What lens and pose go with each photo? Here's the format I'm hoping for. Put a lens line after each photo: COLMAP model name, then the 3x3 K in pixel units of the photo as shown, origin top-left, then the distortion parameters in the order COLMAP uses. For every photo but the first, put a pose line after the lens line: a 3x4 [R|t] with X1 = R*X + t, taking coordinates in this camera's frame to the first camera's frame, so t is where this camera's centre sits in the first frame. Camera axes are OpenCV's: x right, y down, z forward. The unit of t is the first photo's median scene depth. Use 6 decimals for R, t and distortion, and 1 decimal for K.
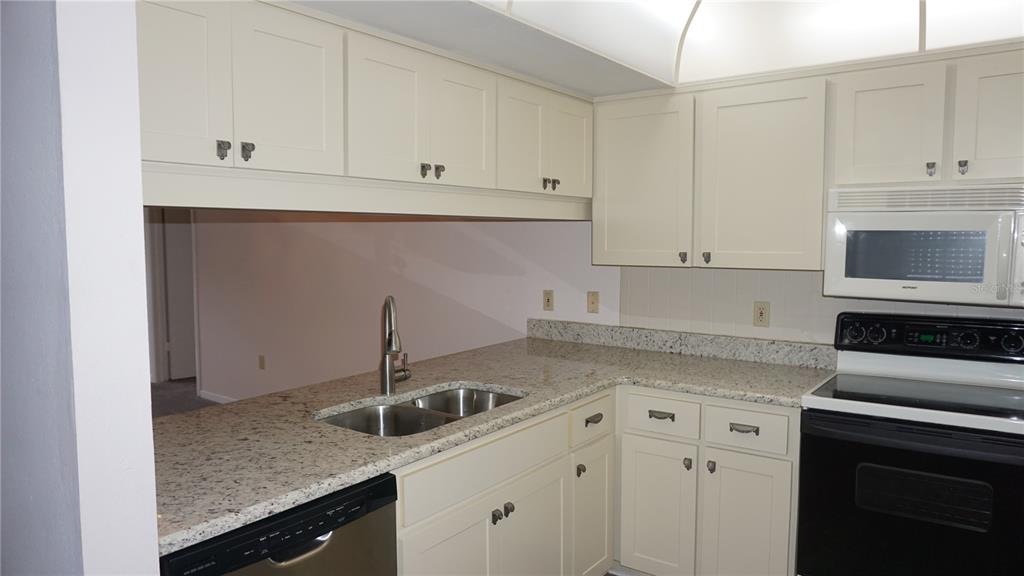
lens RADIAL K [[685.3, 0, 510.7], [0, 685.3, 287.8], [0, 0, 1]] dist [-0.057771, 0.029727]
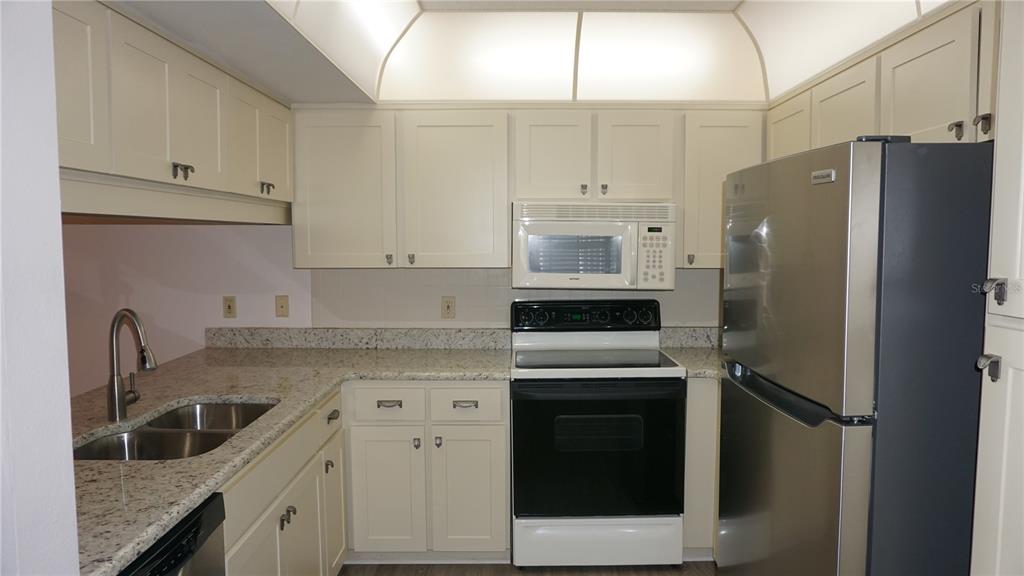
lens RADIAL K [[685.3, 0, 516.8], [0, 685.3, 286.4], [0, 0, 1]] dist [-0.057771, 0.029727]
pose [[0.800247, -0.039943, 0.598338, -0.274008], [0.043305, 0.999023, 0.008773, -0.002084], [-0.598104, 0.018890, 0.801196, -0.004080]]
